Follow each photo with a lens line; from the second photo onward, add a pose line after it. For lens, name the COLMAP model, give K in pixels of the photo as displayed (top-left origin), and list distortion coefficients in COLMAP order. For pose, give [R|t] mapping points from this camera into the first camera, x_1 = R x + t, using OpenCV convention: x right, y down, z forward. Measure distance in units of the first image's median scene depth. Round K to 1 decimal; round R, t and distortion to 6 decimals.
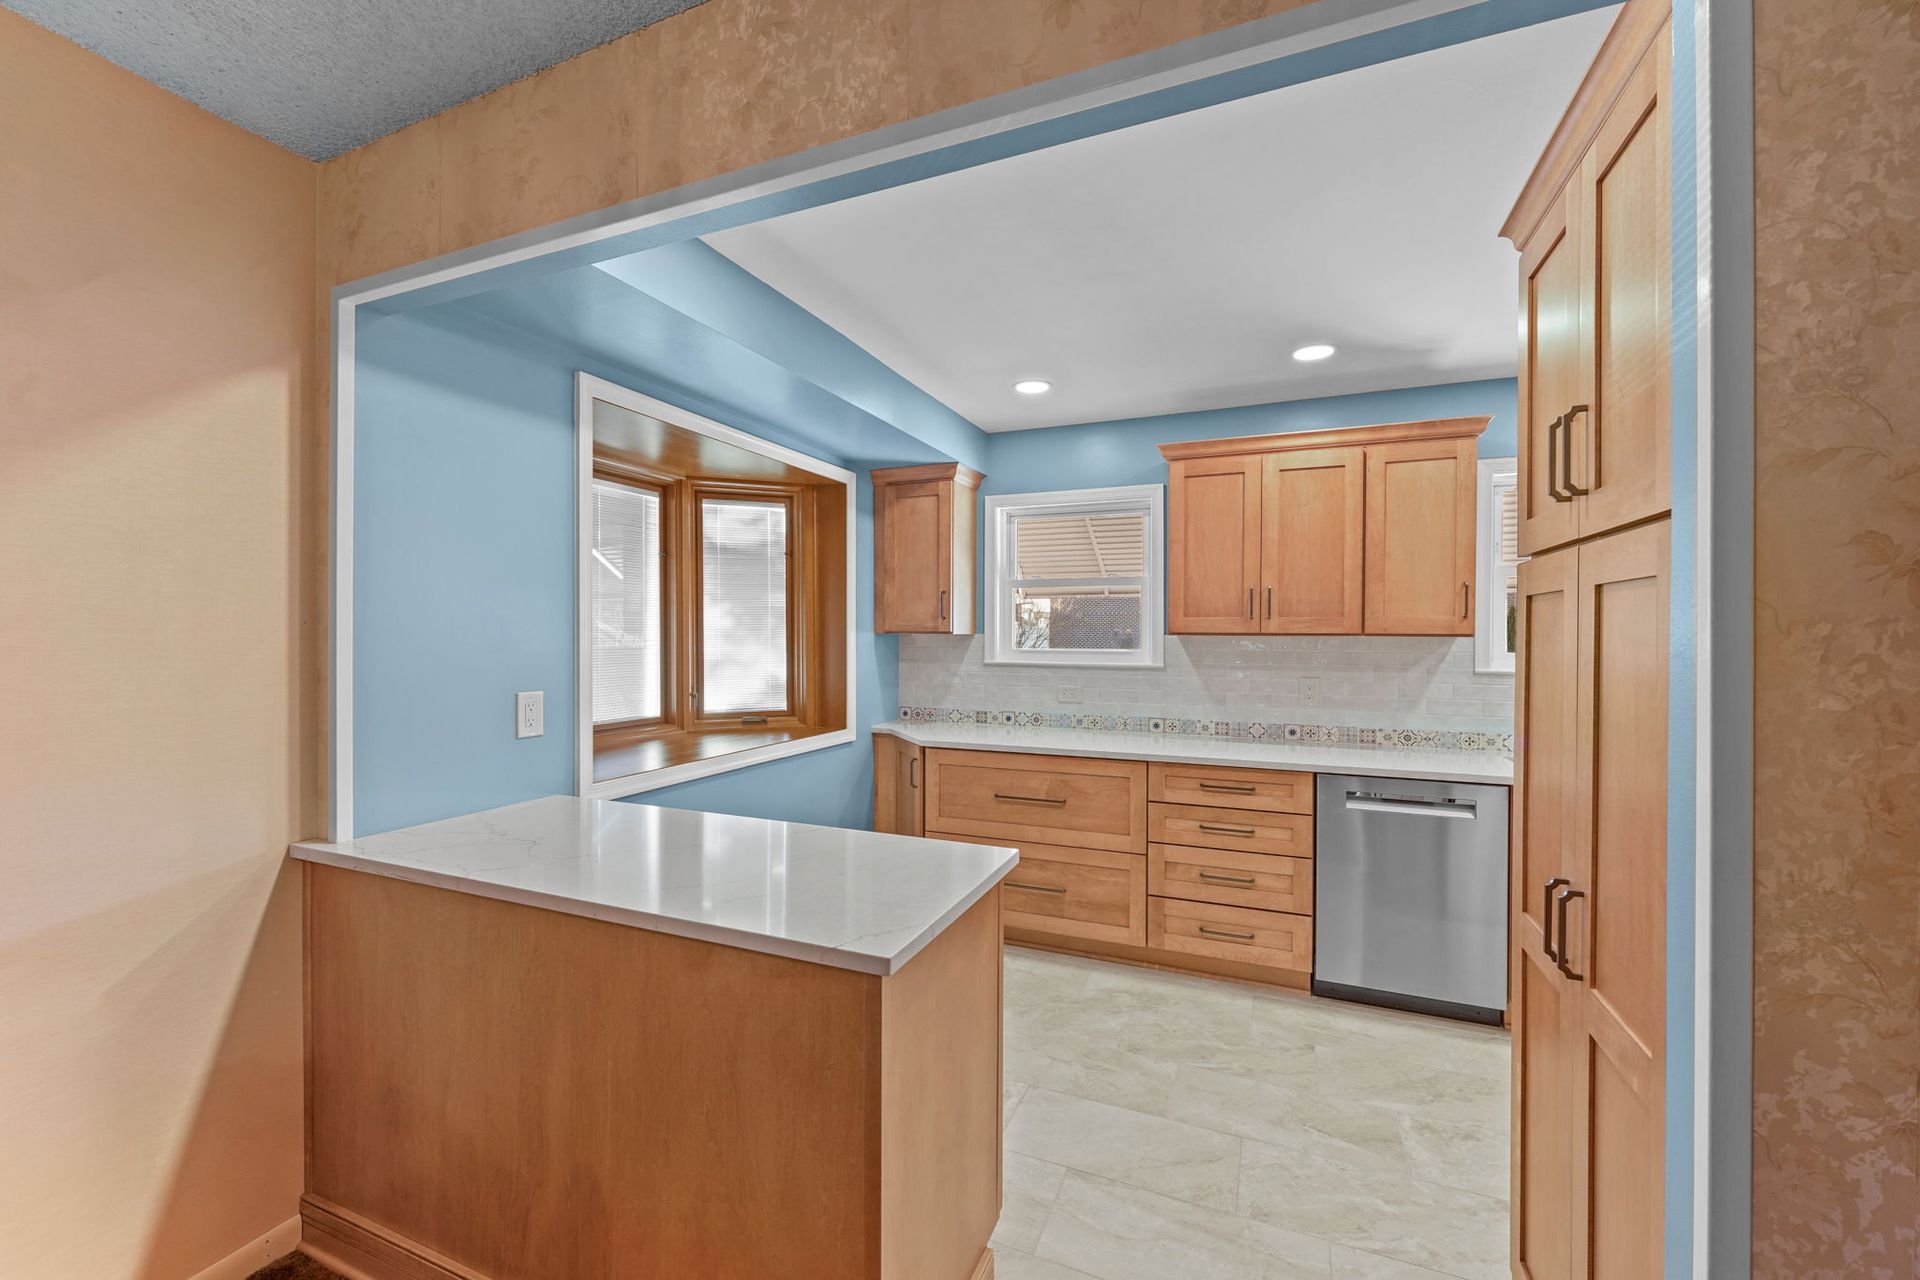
lens RADIAL K [[775.3, 0, 955.8], [0, 775.3, 643.0], [0, 0, 1]] dist [-0.000751, 0.000943]
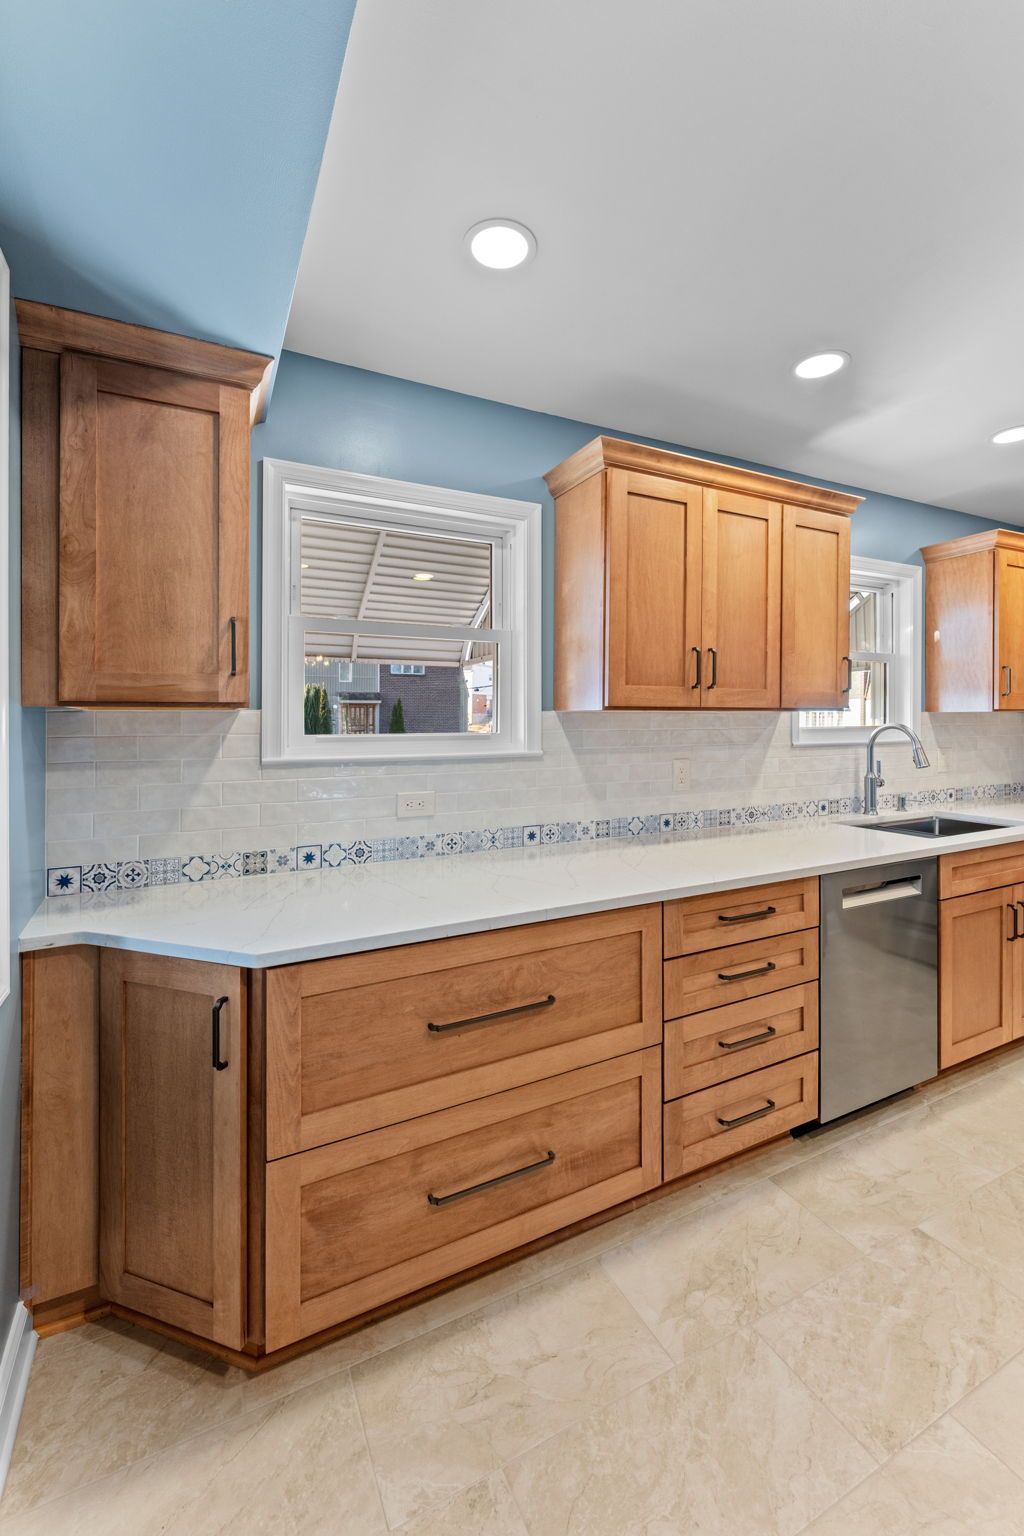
lens RADIAL K [[633.3, 0, 508.5], [0, 633.3, 721.8], [0, 0, 1]] dist [-0.000695, -0.000508]
pose [[0.648087, -0.008239, 0.761522, -0.240008], [0.013060, 0.999915, -0.000296, -0.000576], [-0.761454, 0.010138, 0.648139, 0.732690]]
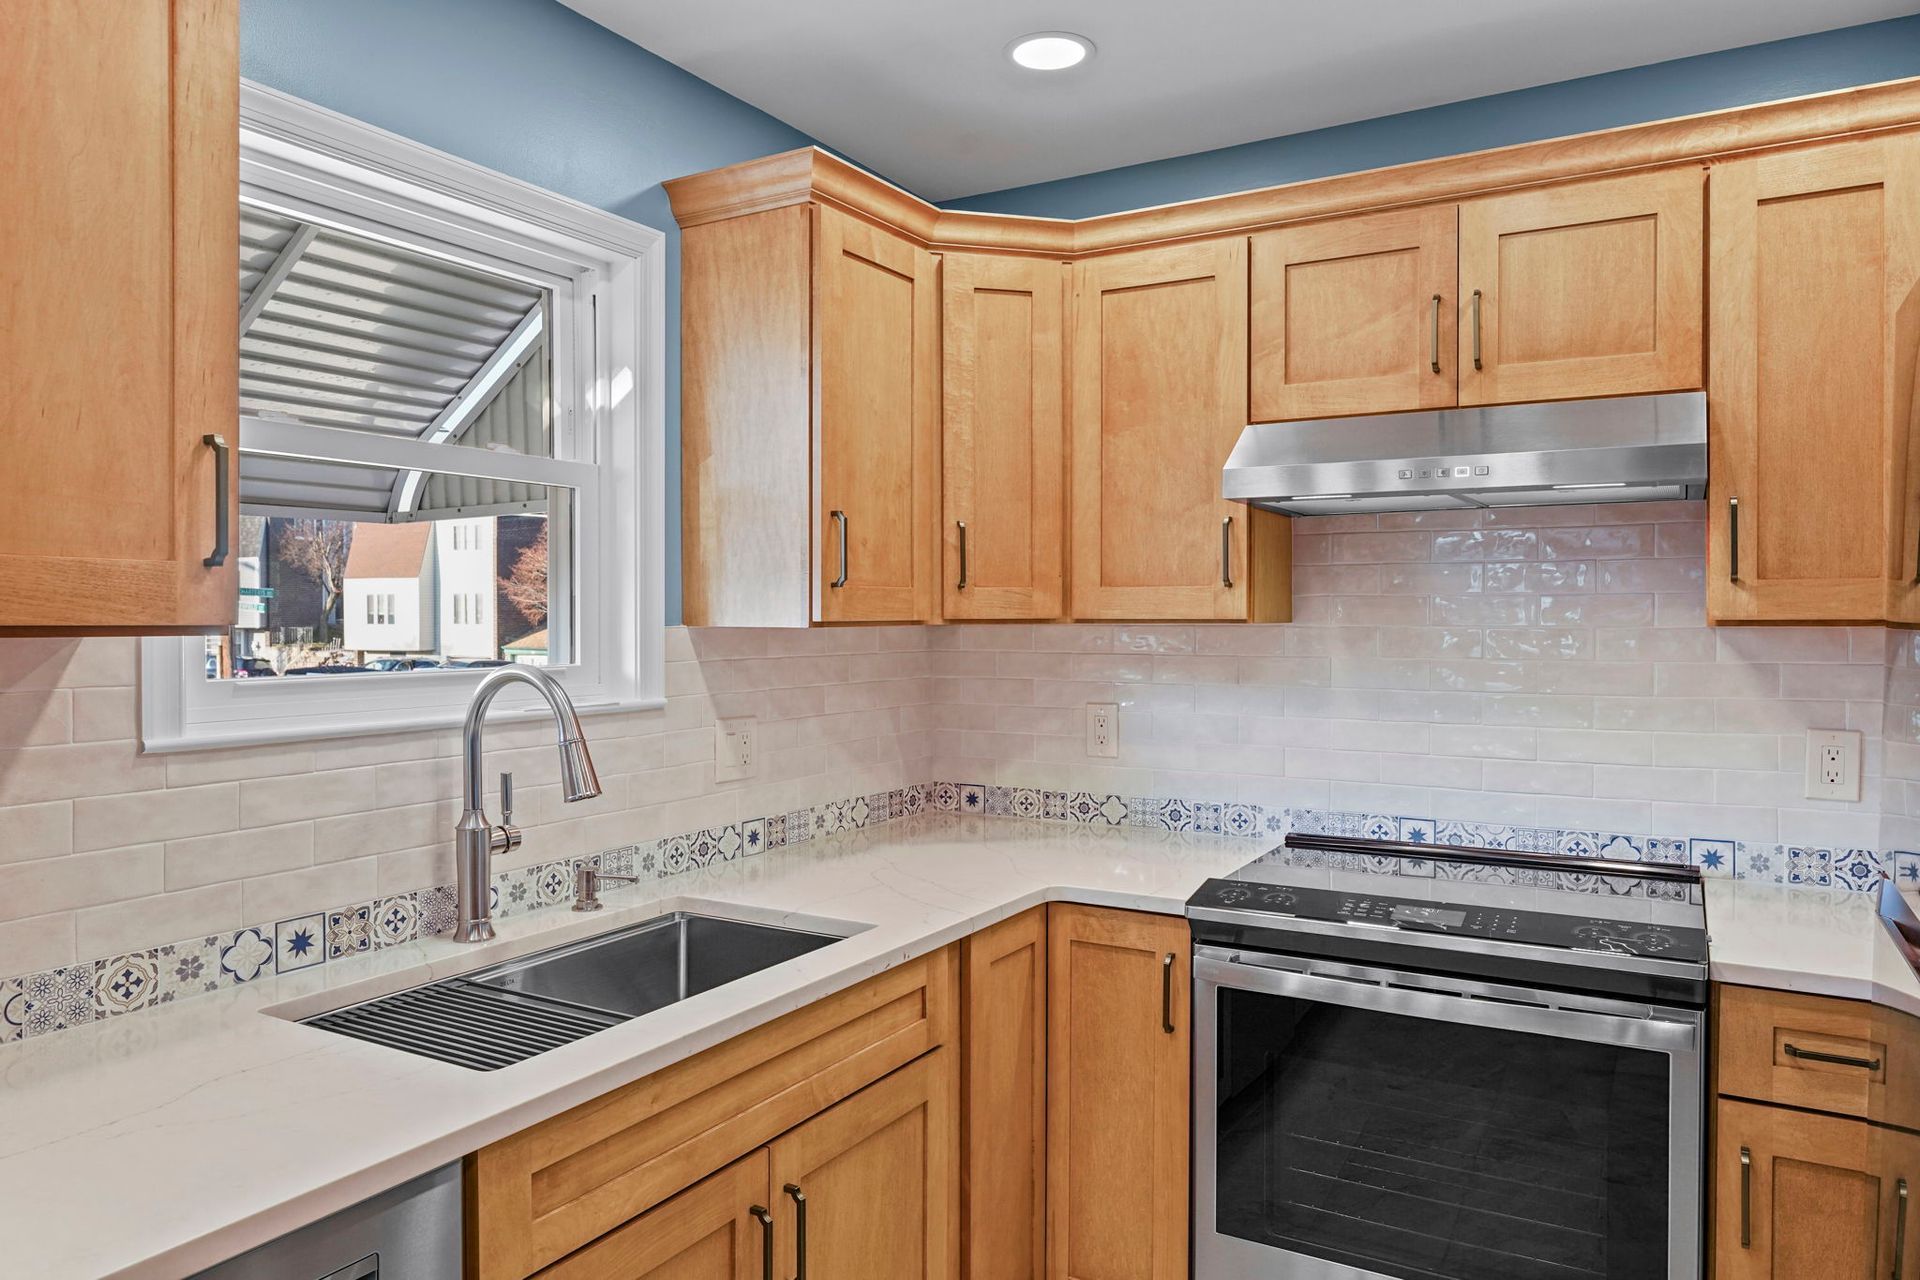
lens RADIAL K [[1276.0, 0, 960.1], [0, 1276.0, 632.1], [0, 0, 1]] dist [0.004561, -0.002125]
pose [[0.116426, -0.014659, 0.993091, 0.216945], [0.009023, 0.999865, 0.013701, -0.012614], [-0.993158, 0.007366, 0.116543, 0.627099]]
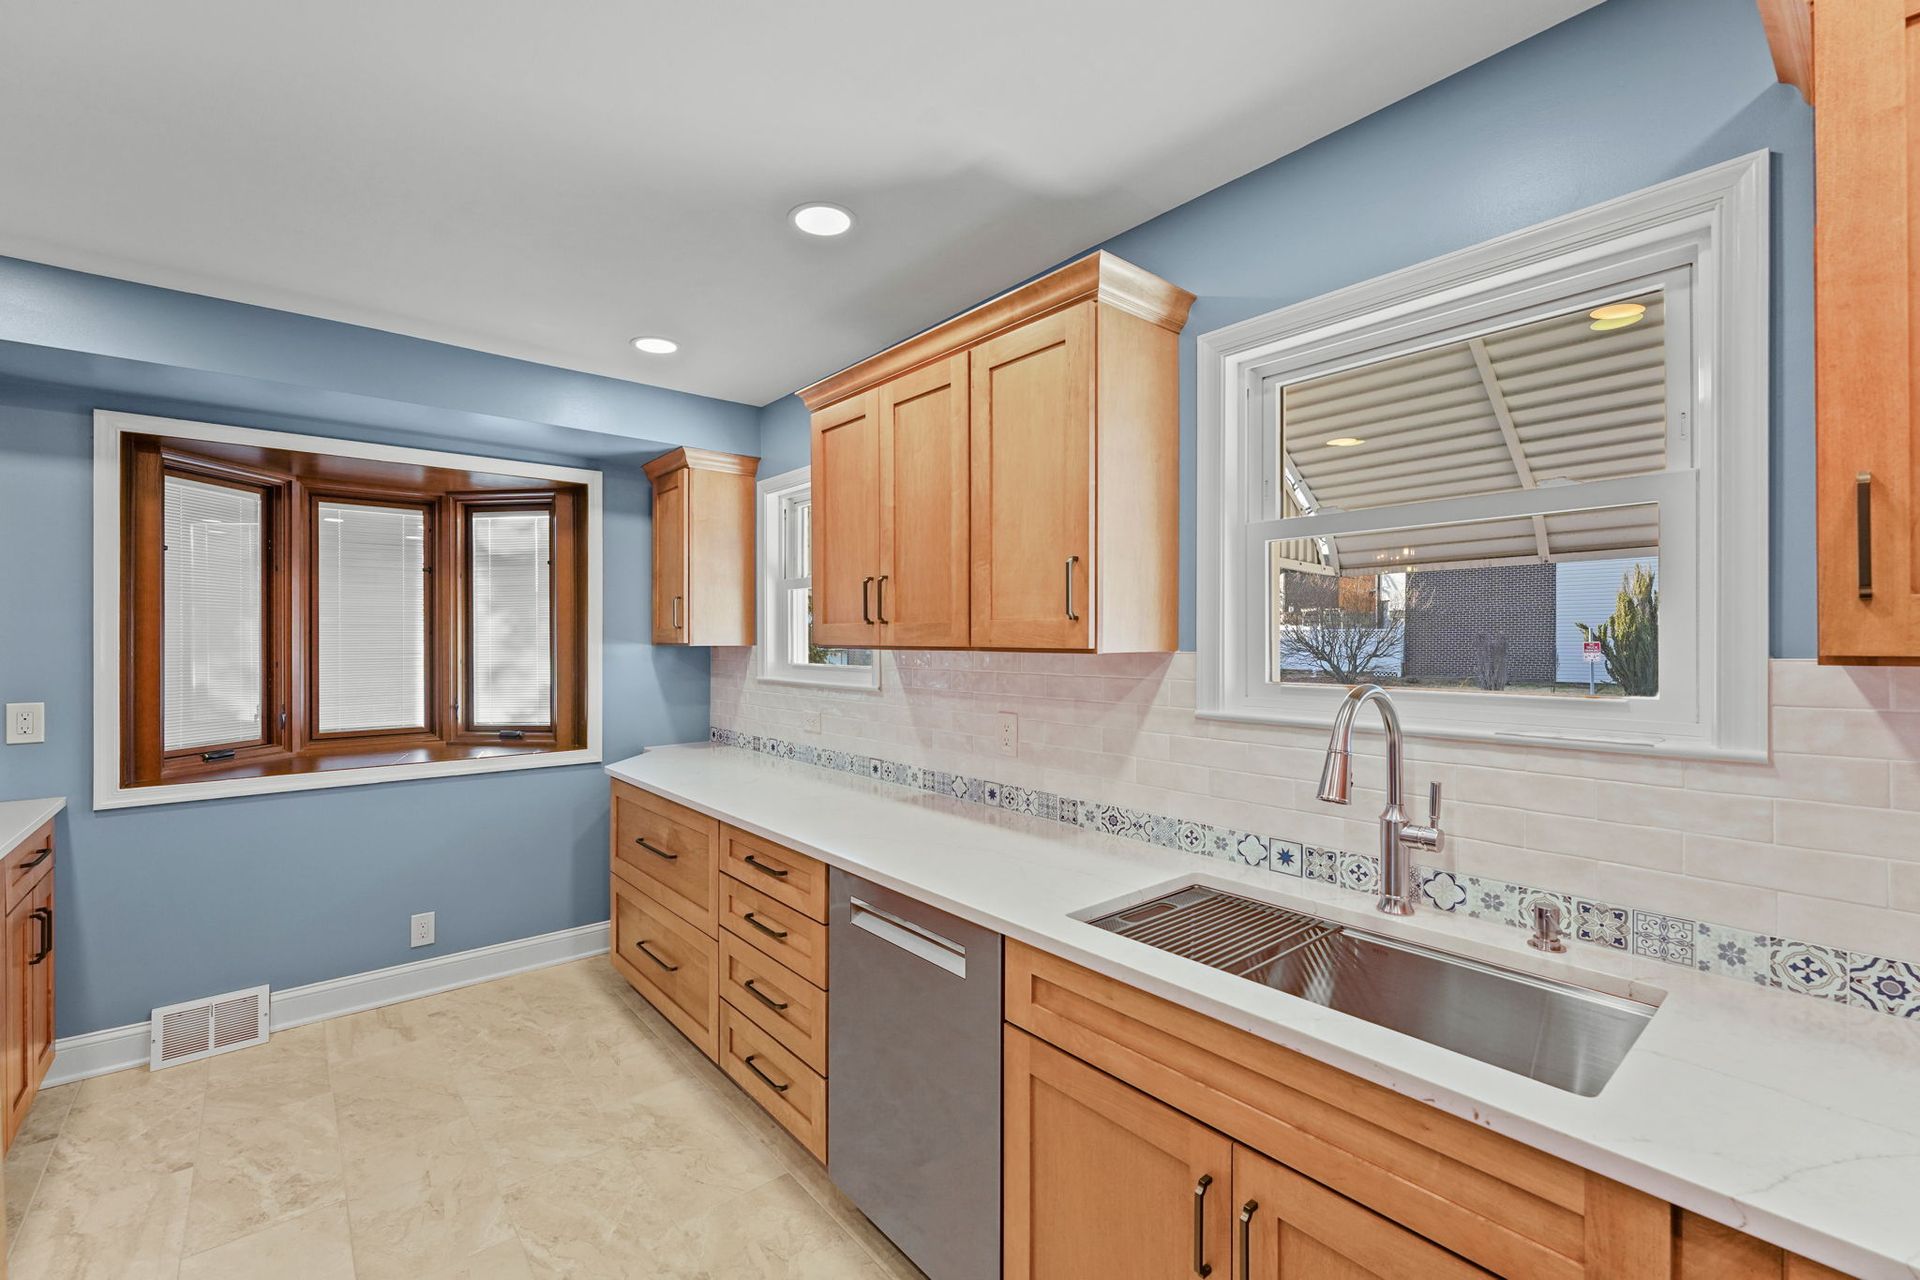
lens RADIAL K [[791.7, 0, 926.8], [0, 791.7, 643.1], [0, 0, 1]] dist [-0.000695, -0.000508]
pose [[0.889138, -0.001634, -0.457635, 0.757667], [-0.001060, 0.999984, -0.005629, -0.012046], [0.457637, 0.005490, 0.889122, 0.399937]]
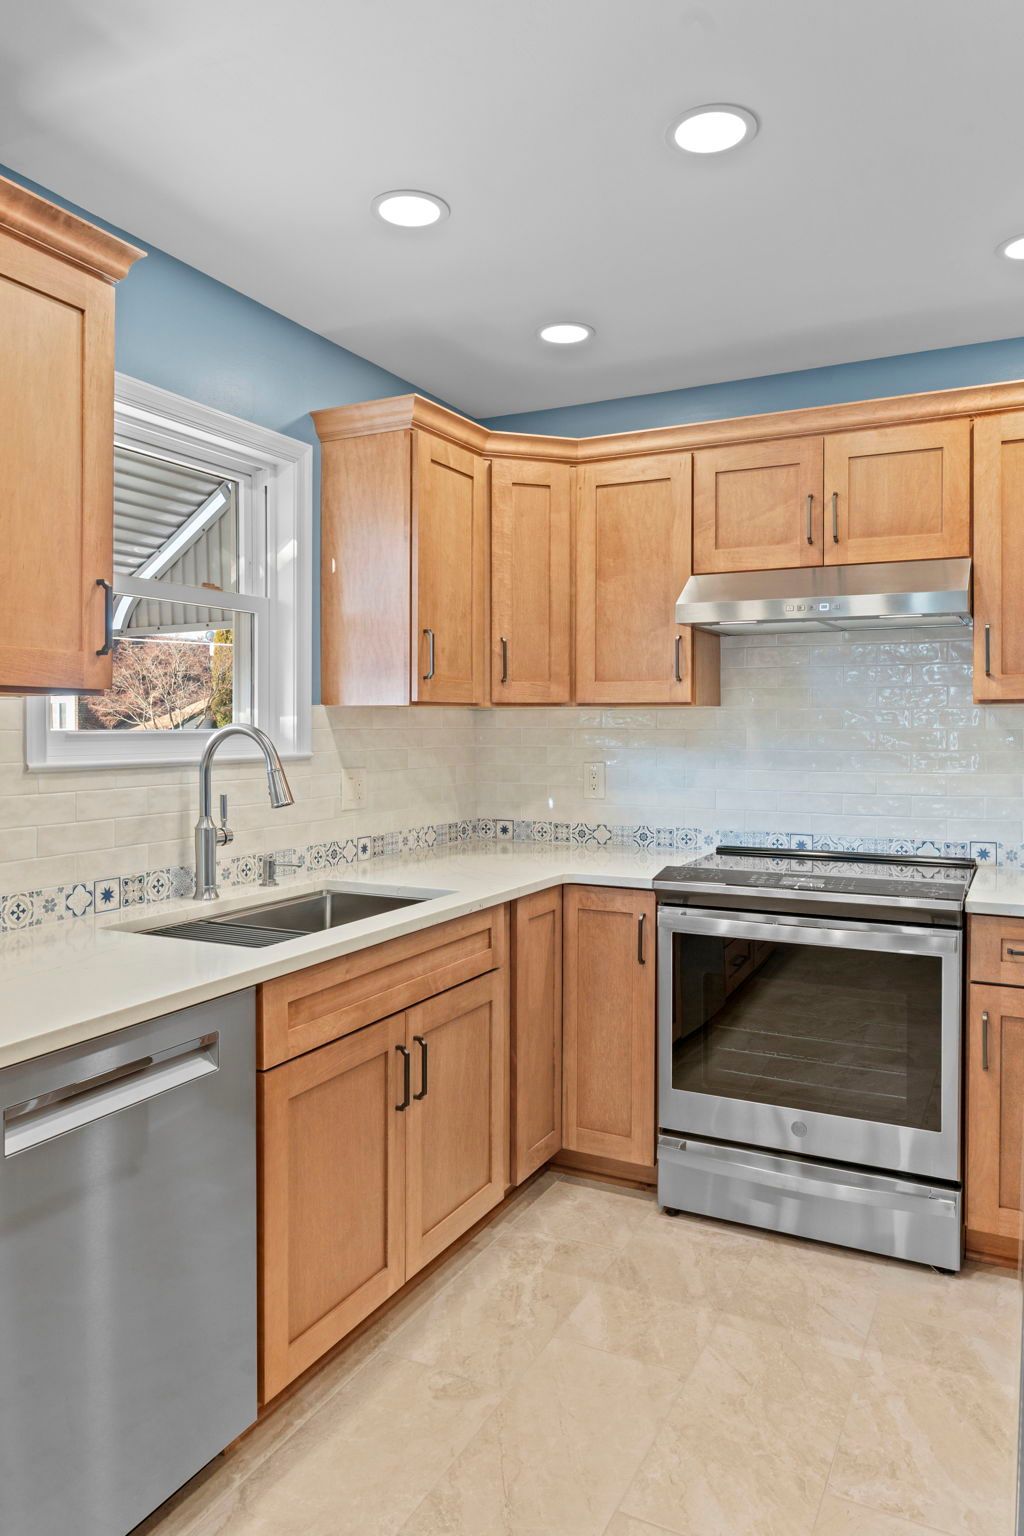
lens RADIAL K [[1042.8, 0, 518.4], [0, 1042.8, 736.1], [0, 0, 1]] dist [0.002471, -0.002417]
pose [[0.059079, -0.013594, 0.998161, 0.027781], [0.007988, 0.999882, 0.013144, 0.009295], [-0.998221, 0.007196, 0.059181, 0.647688]]
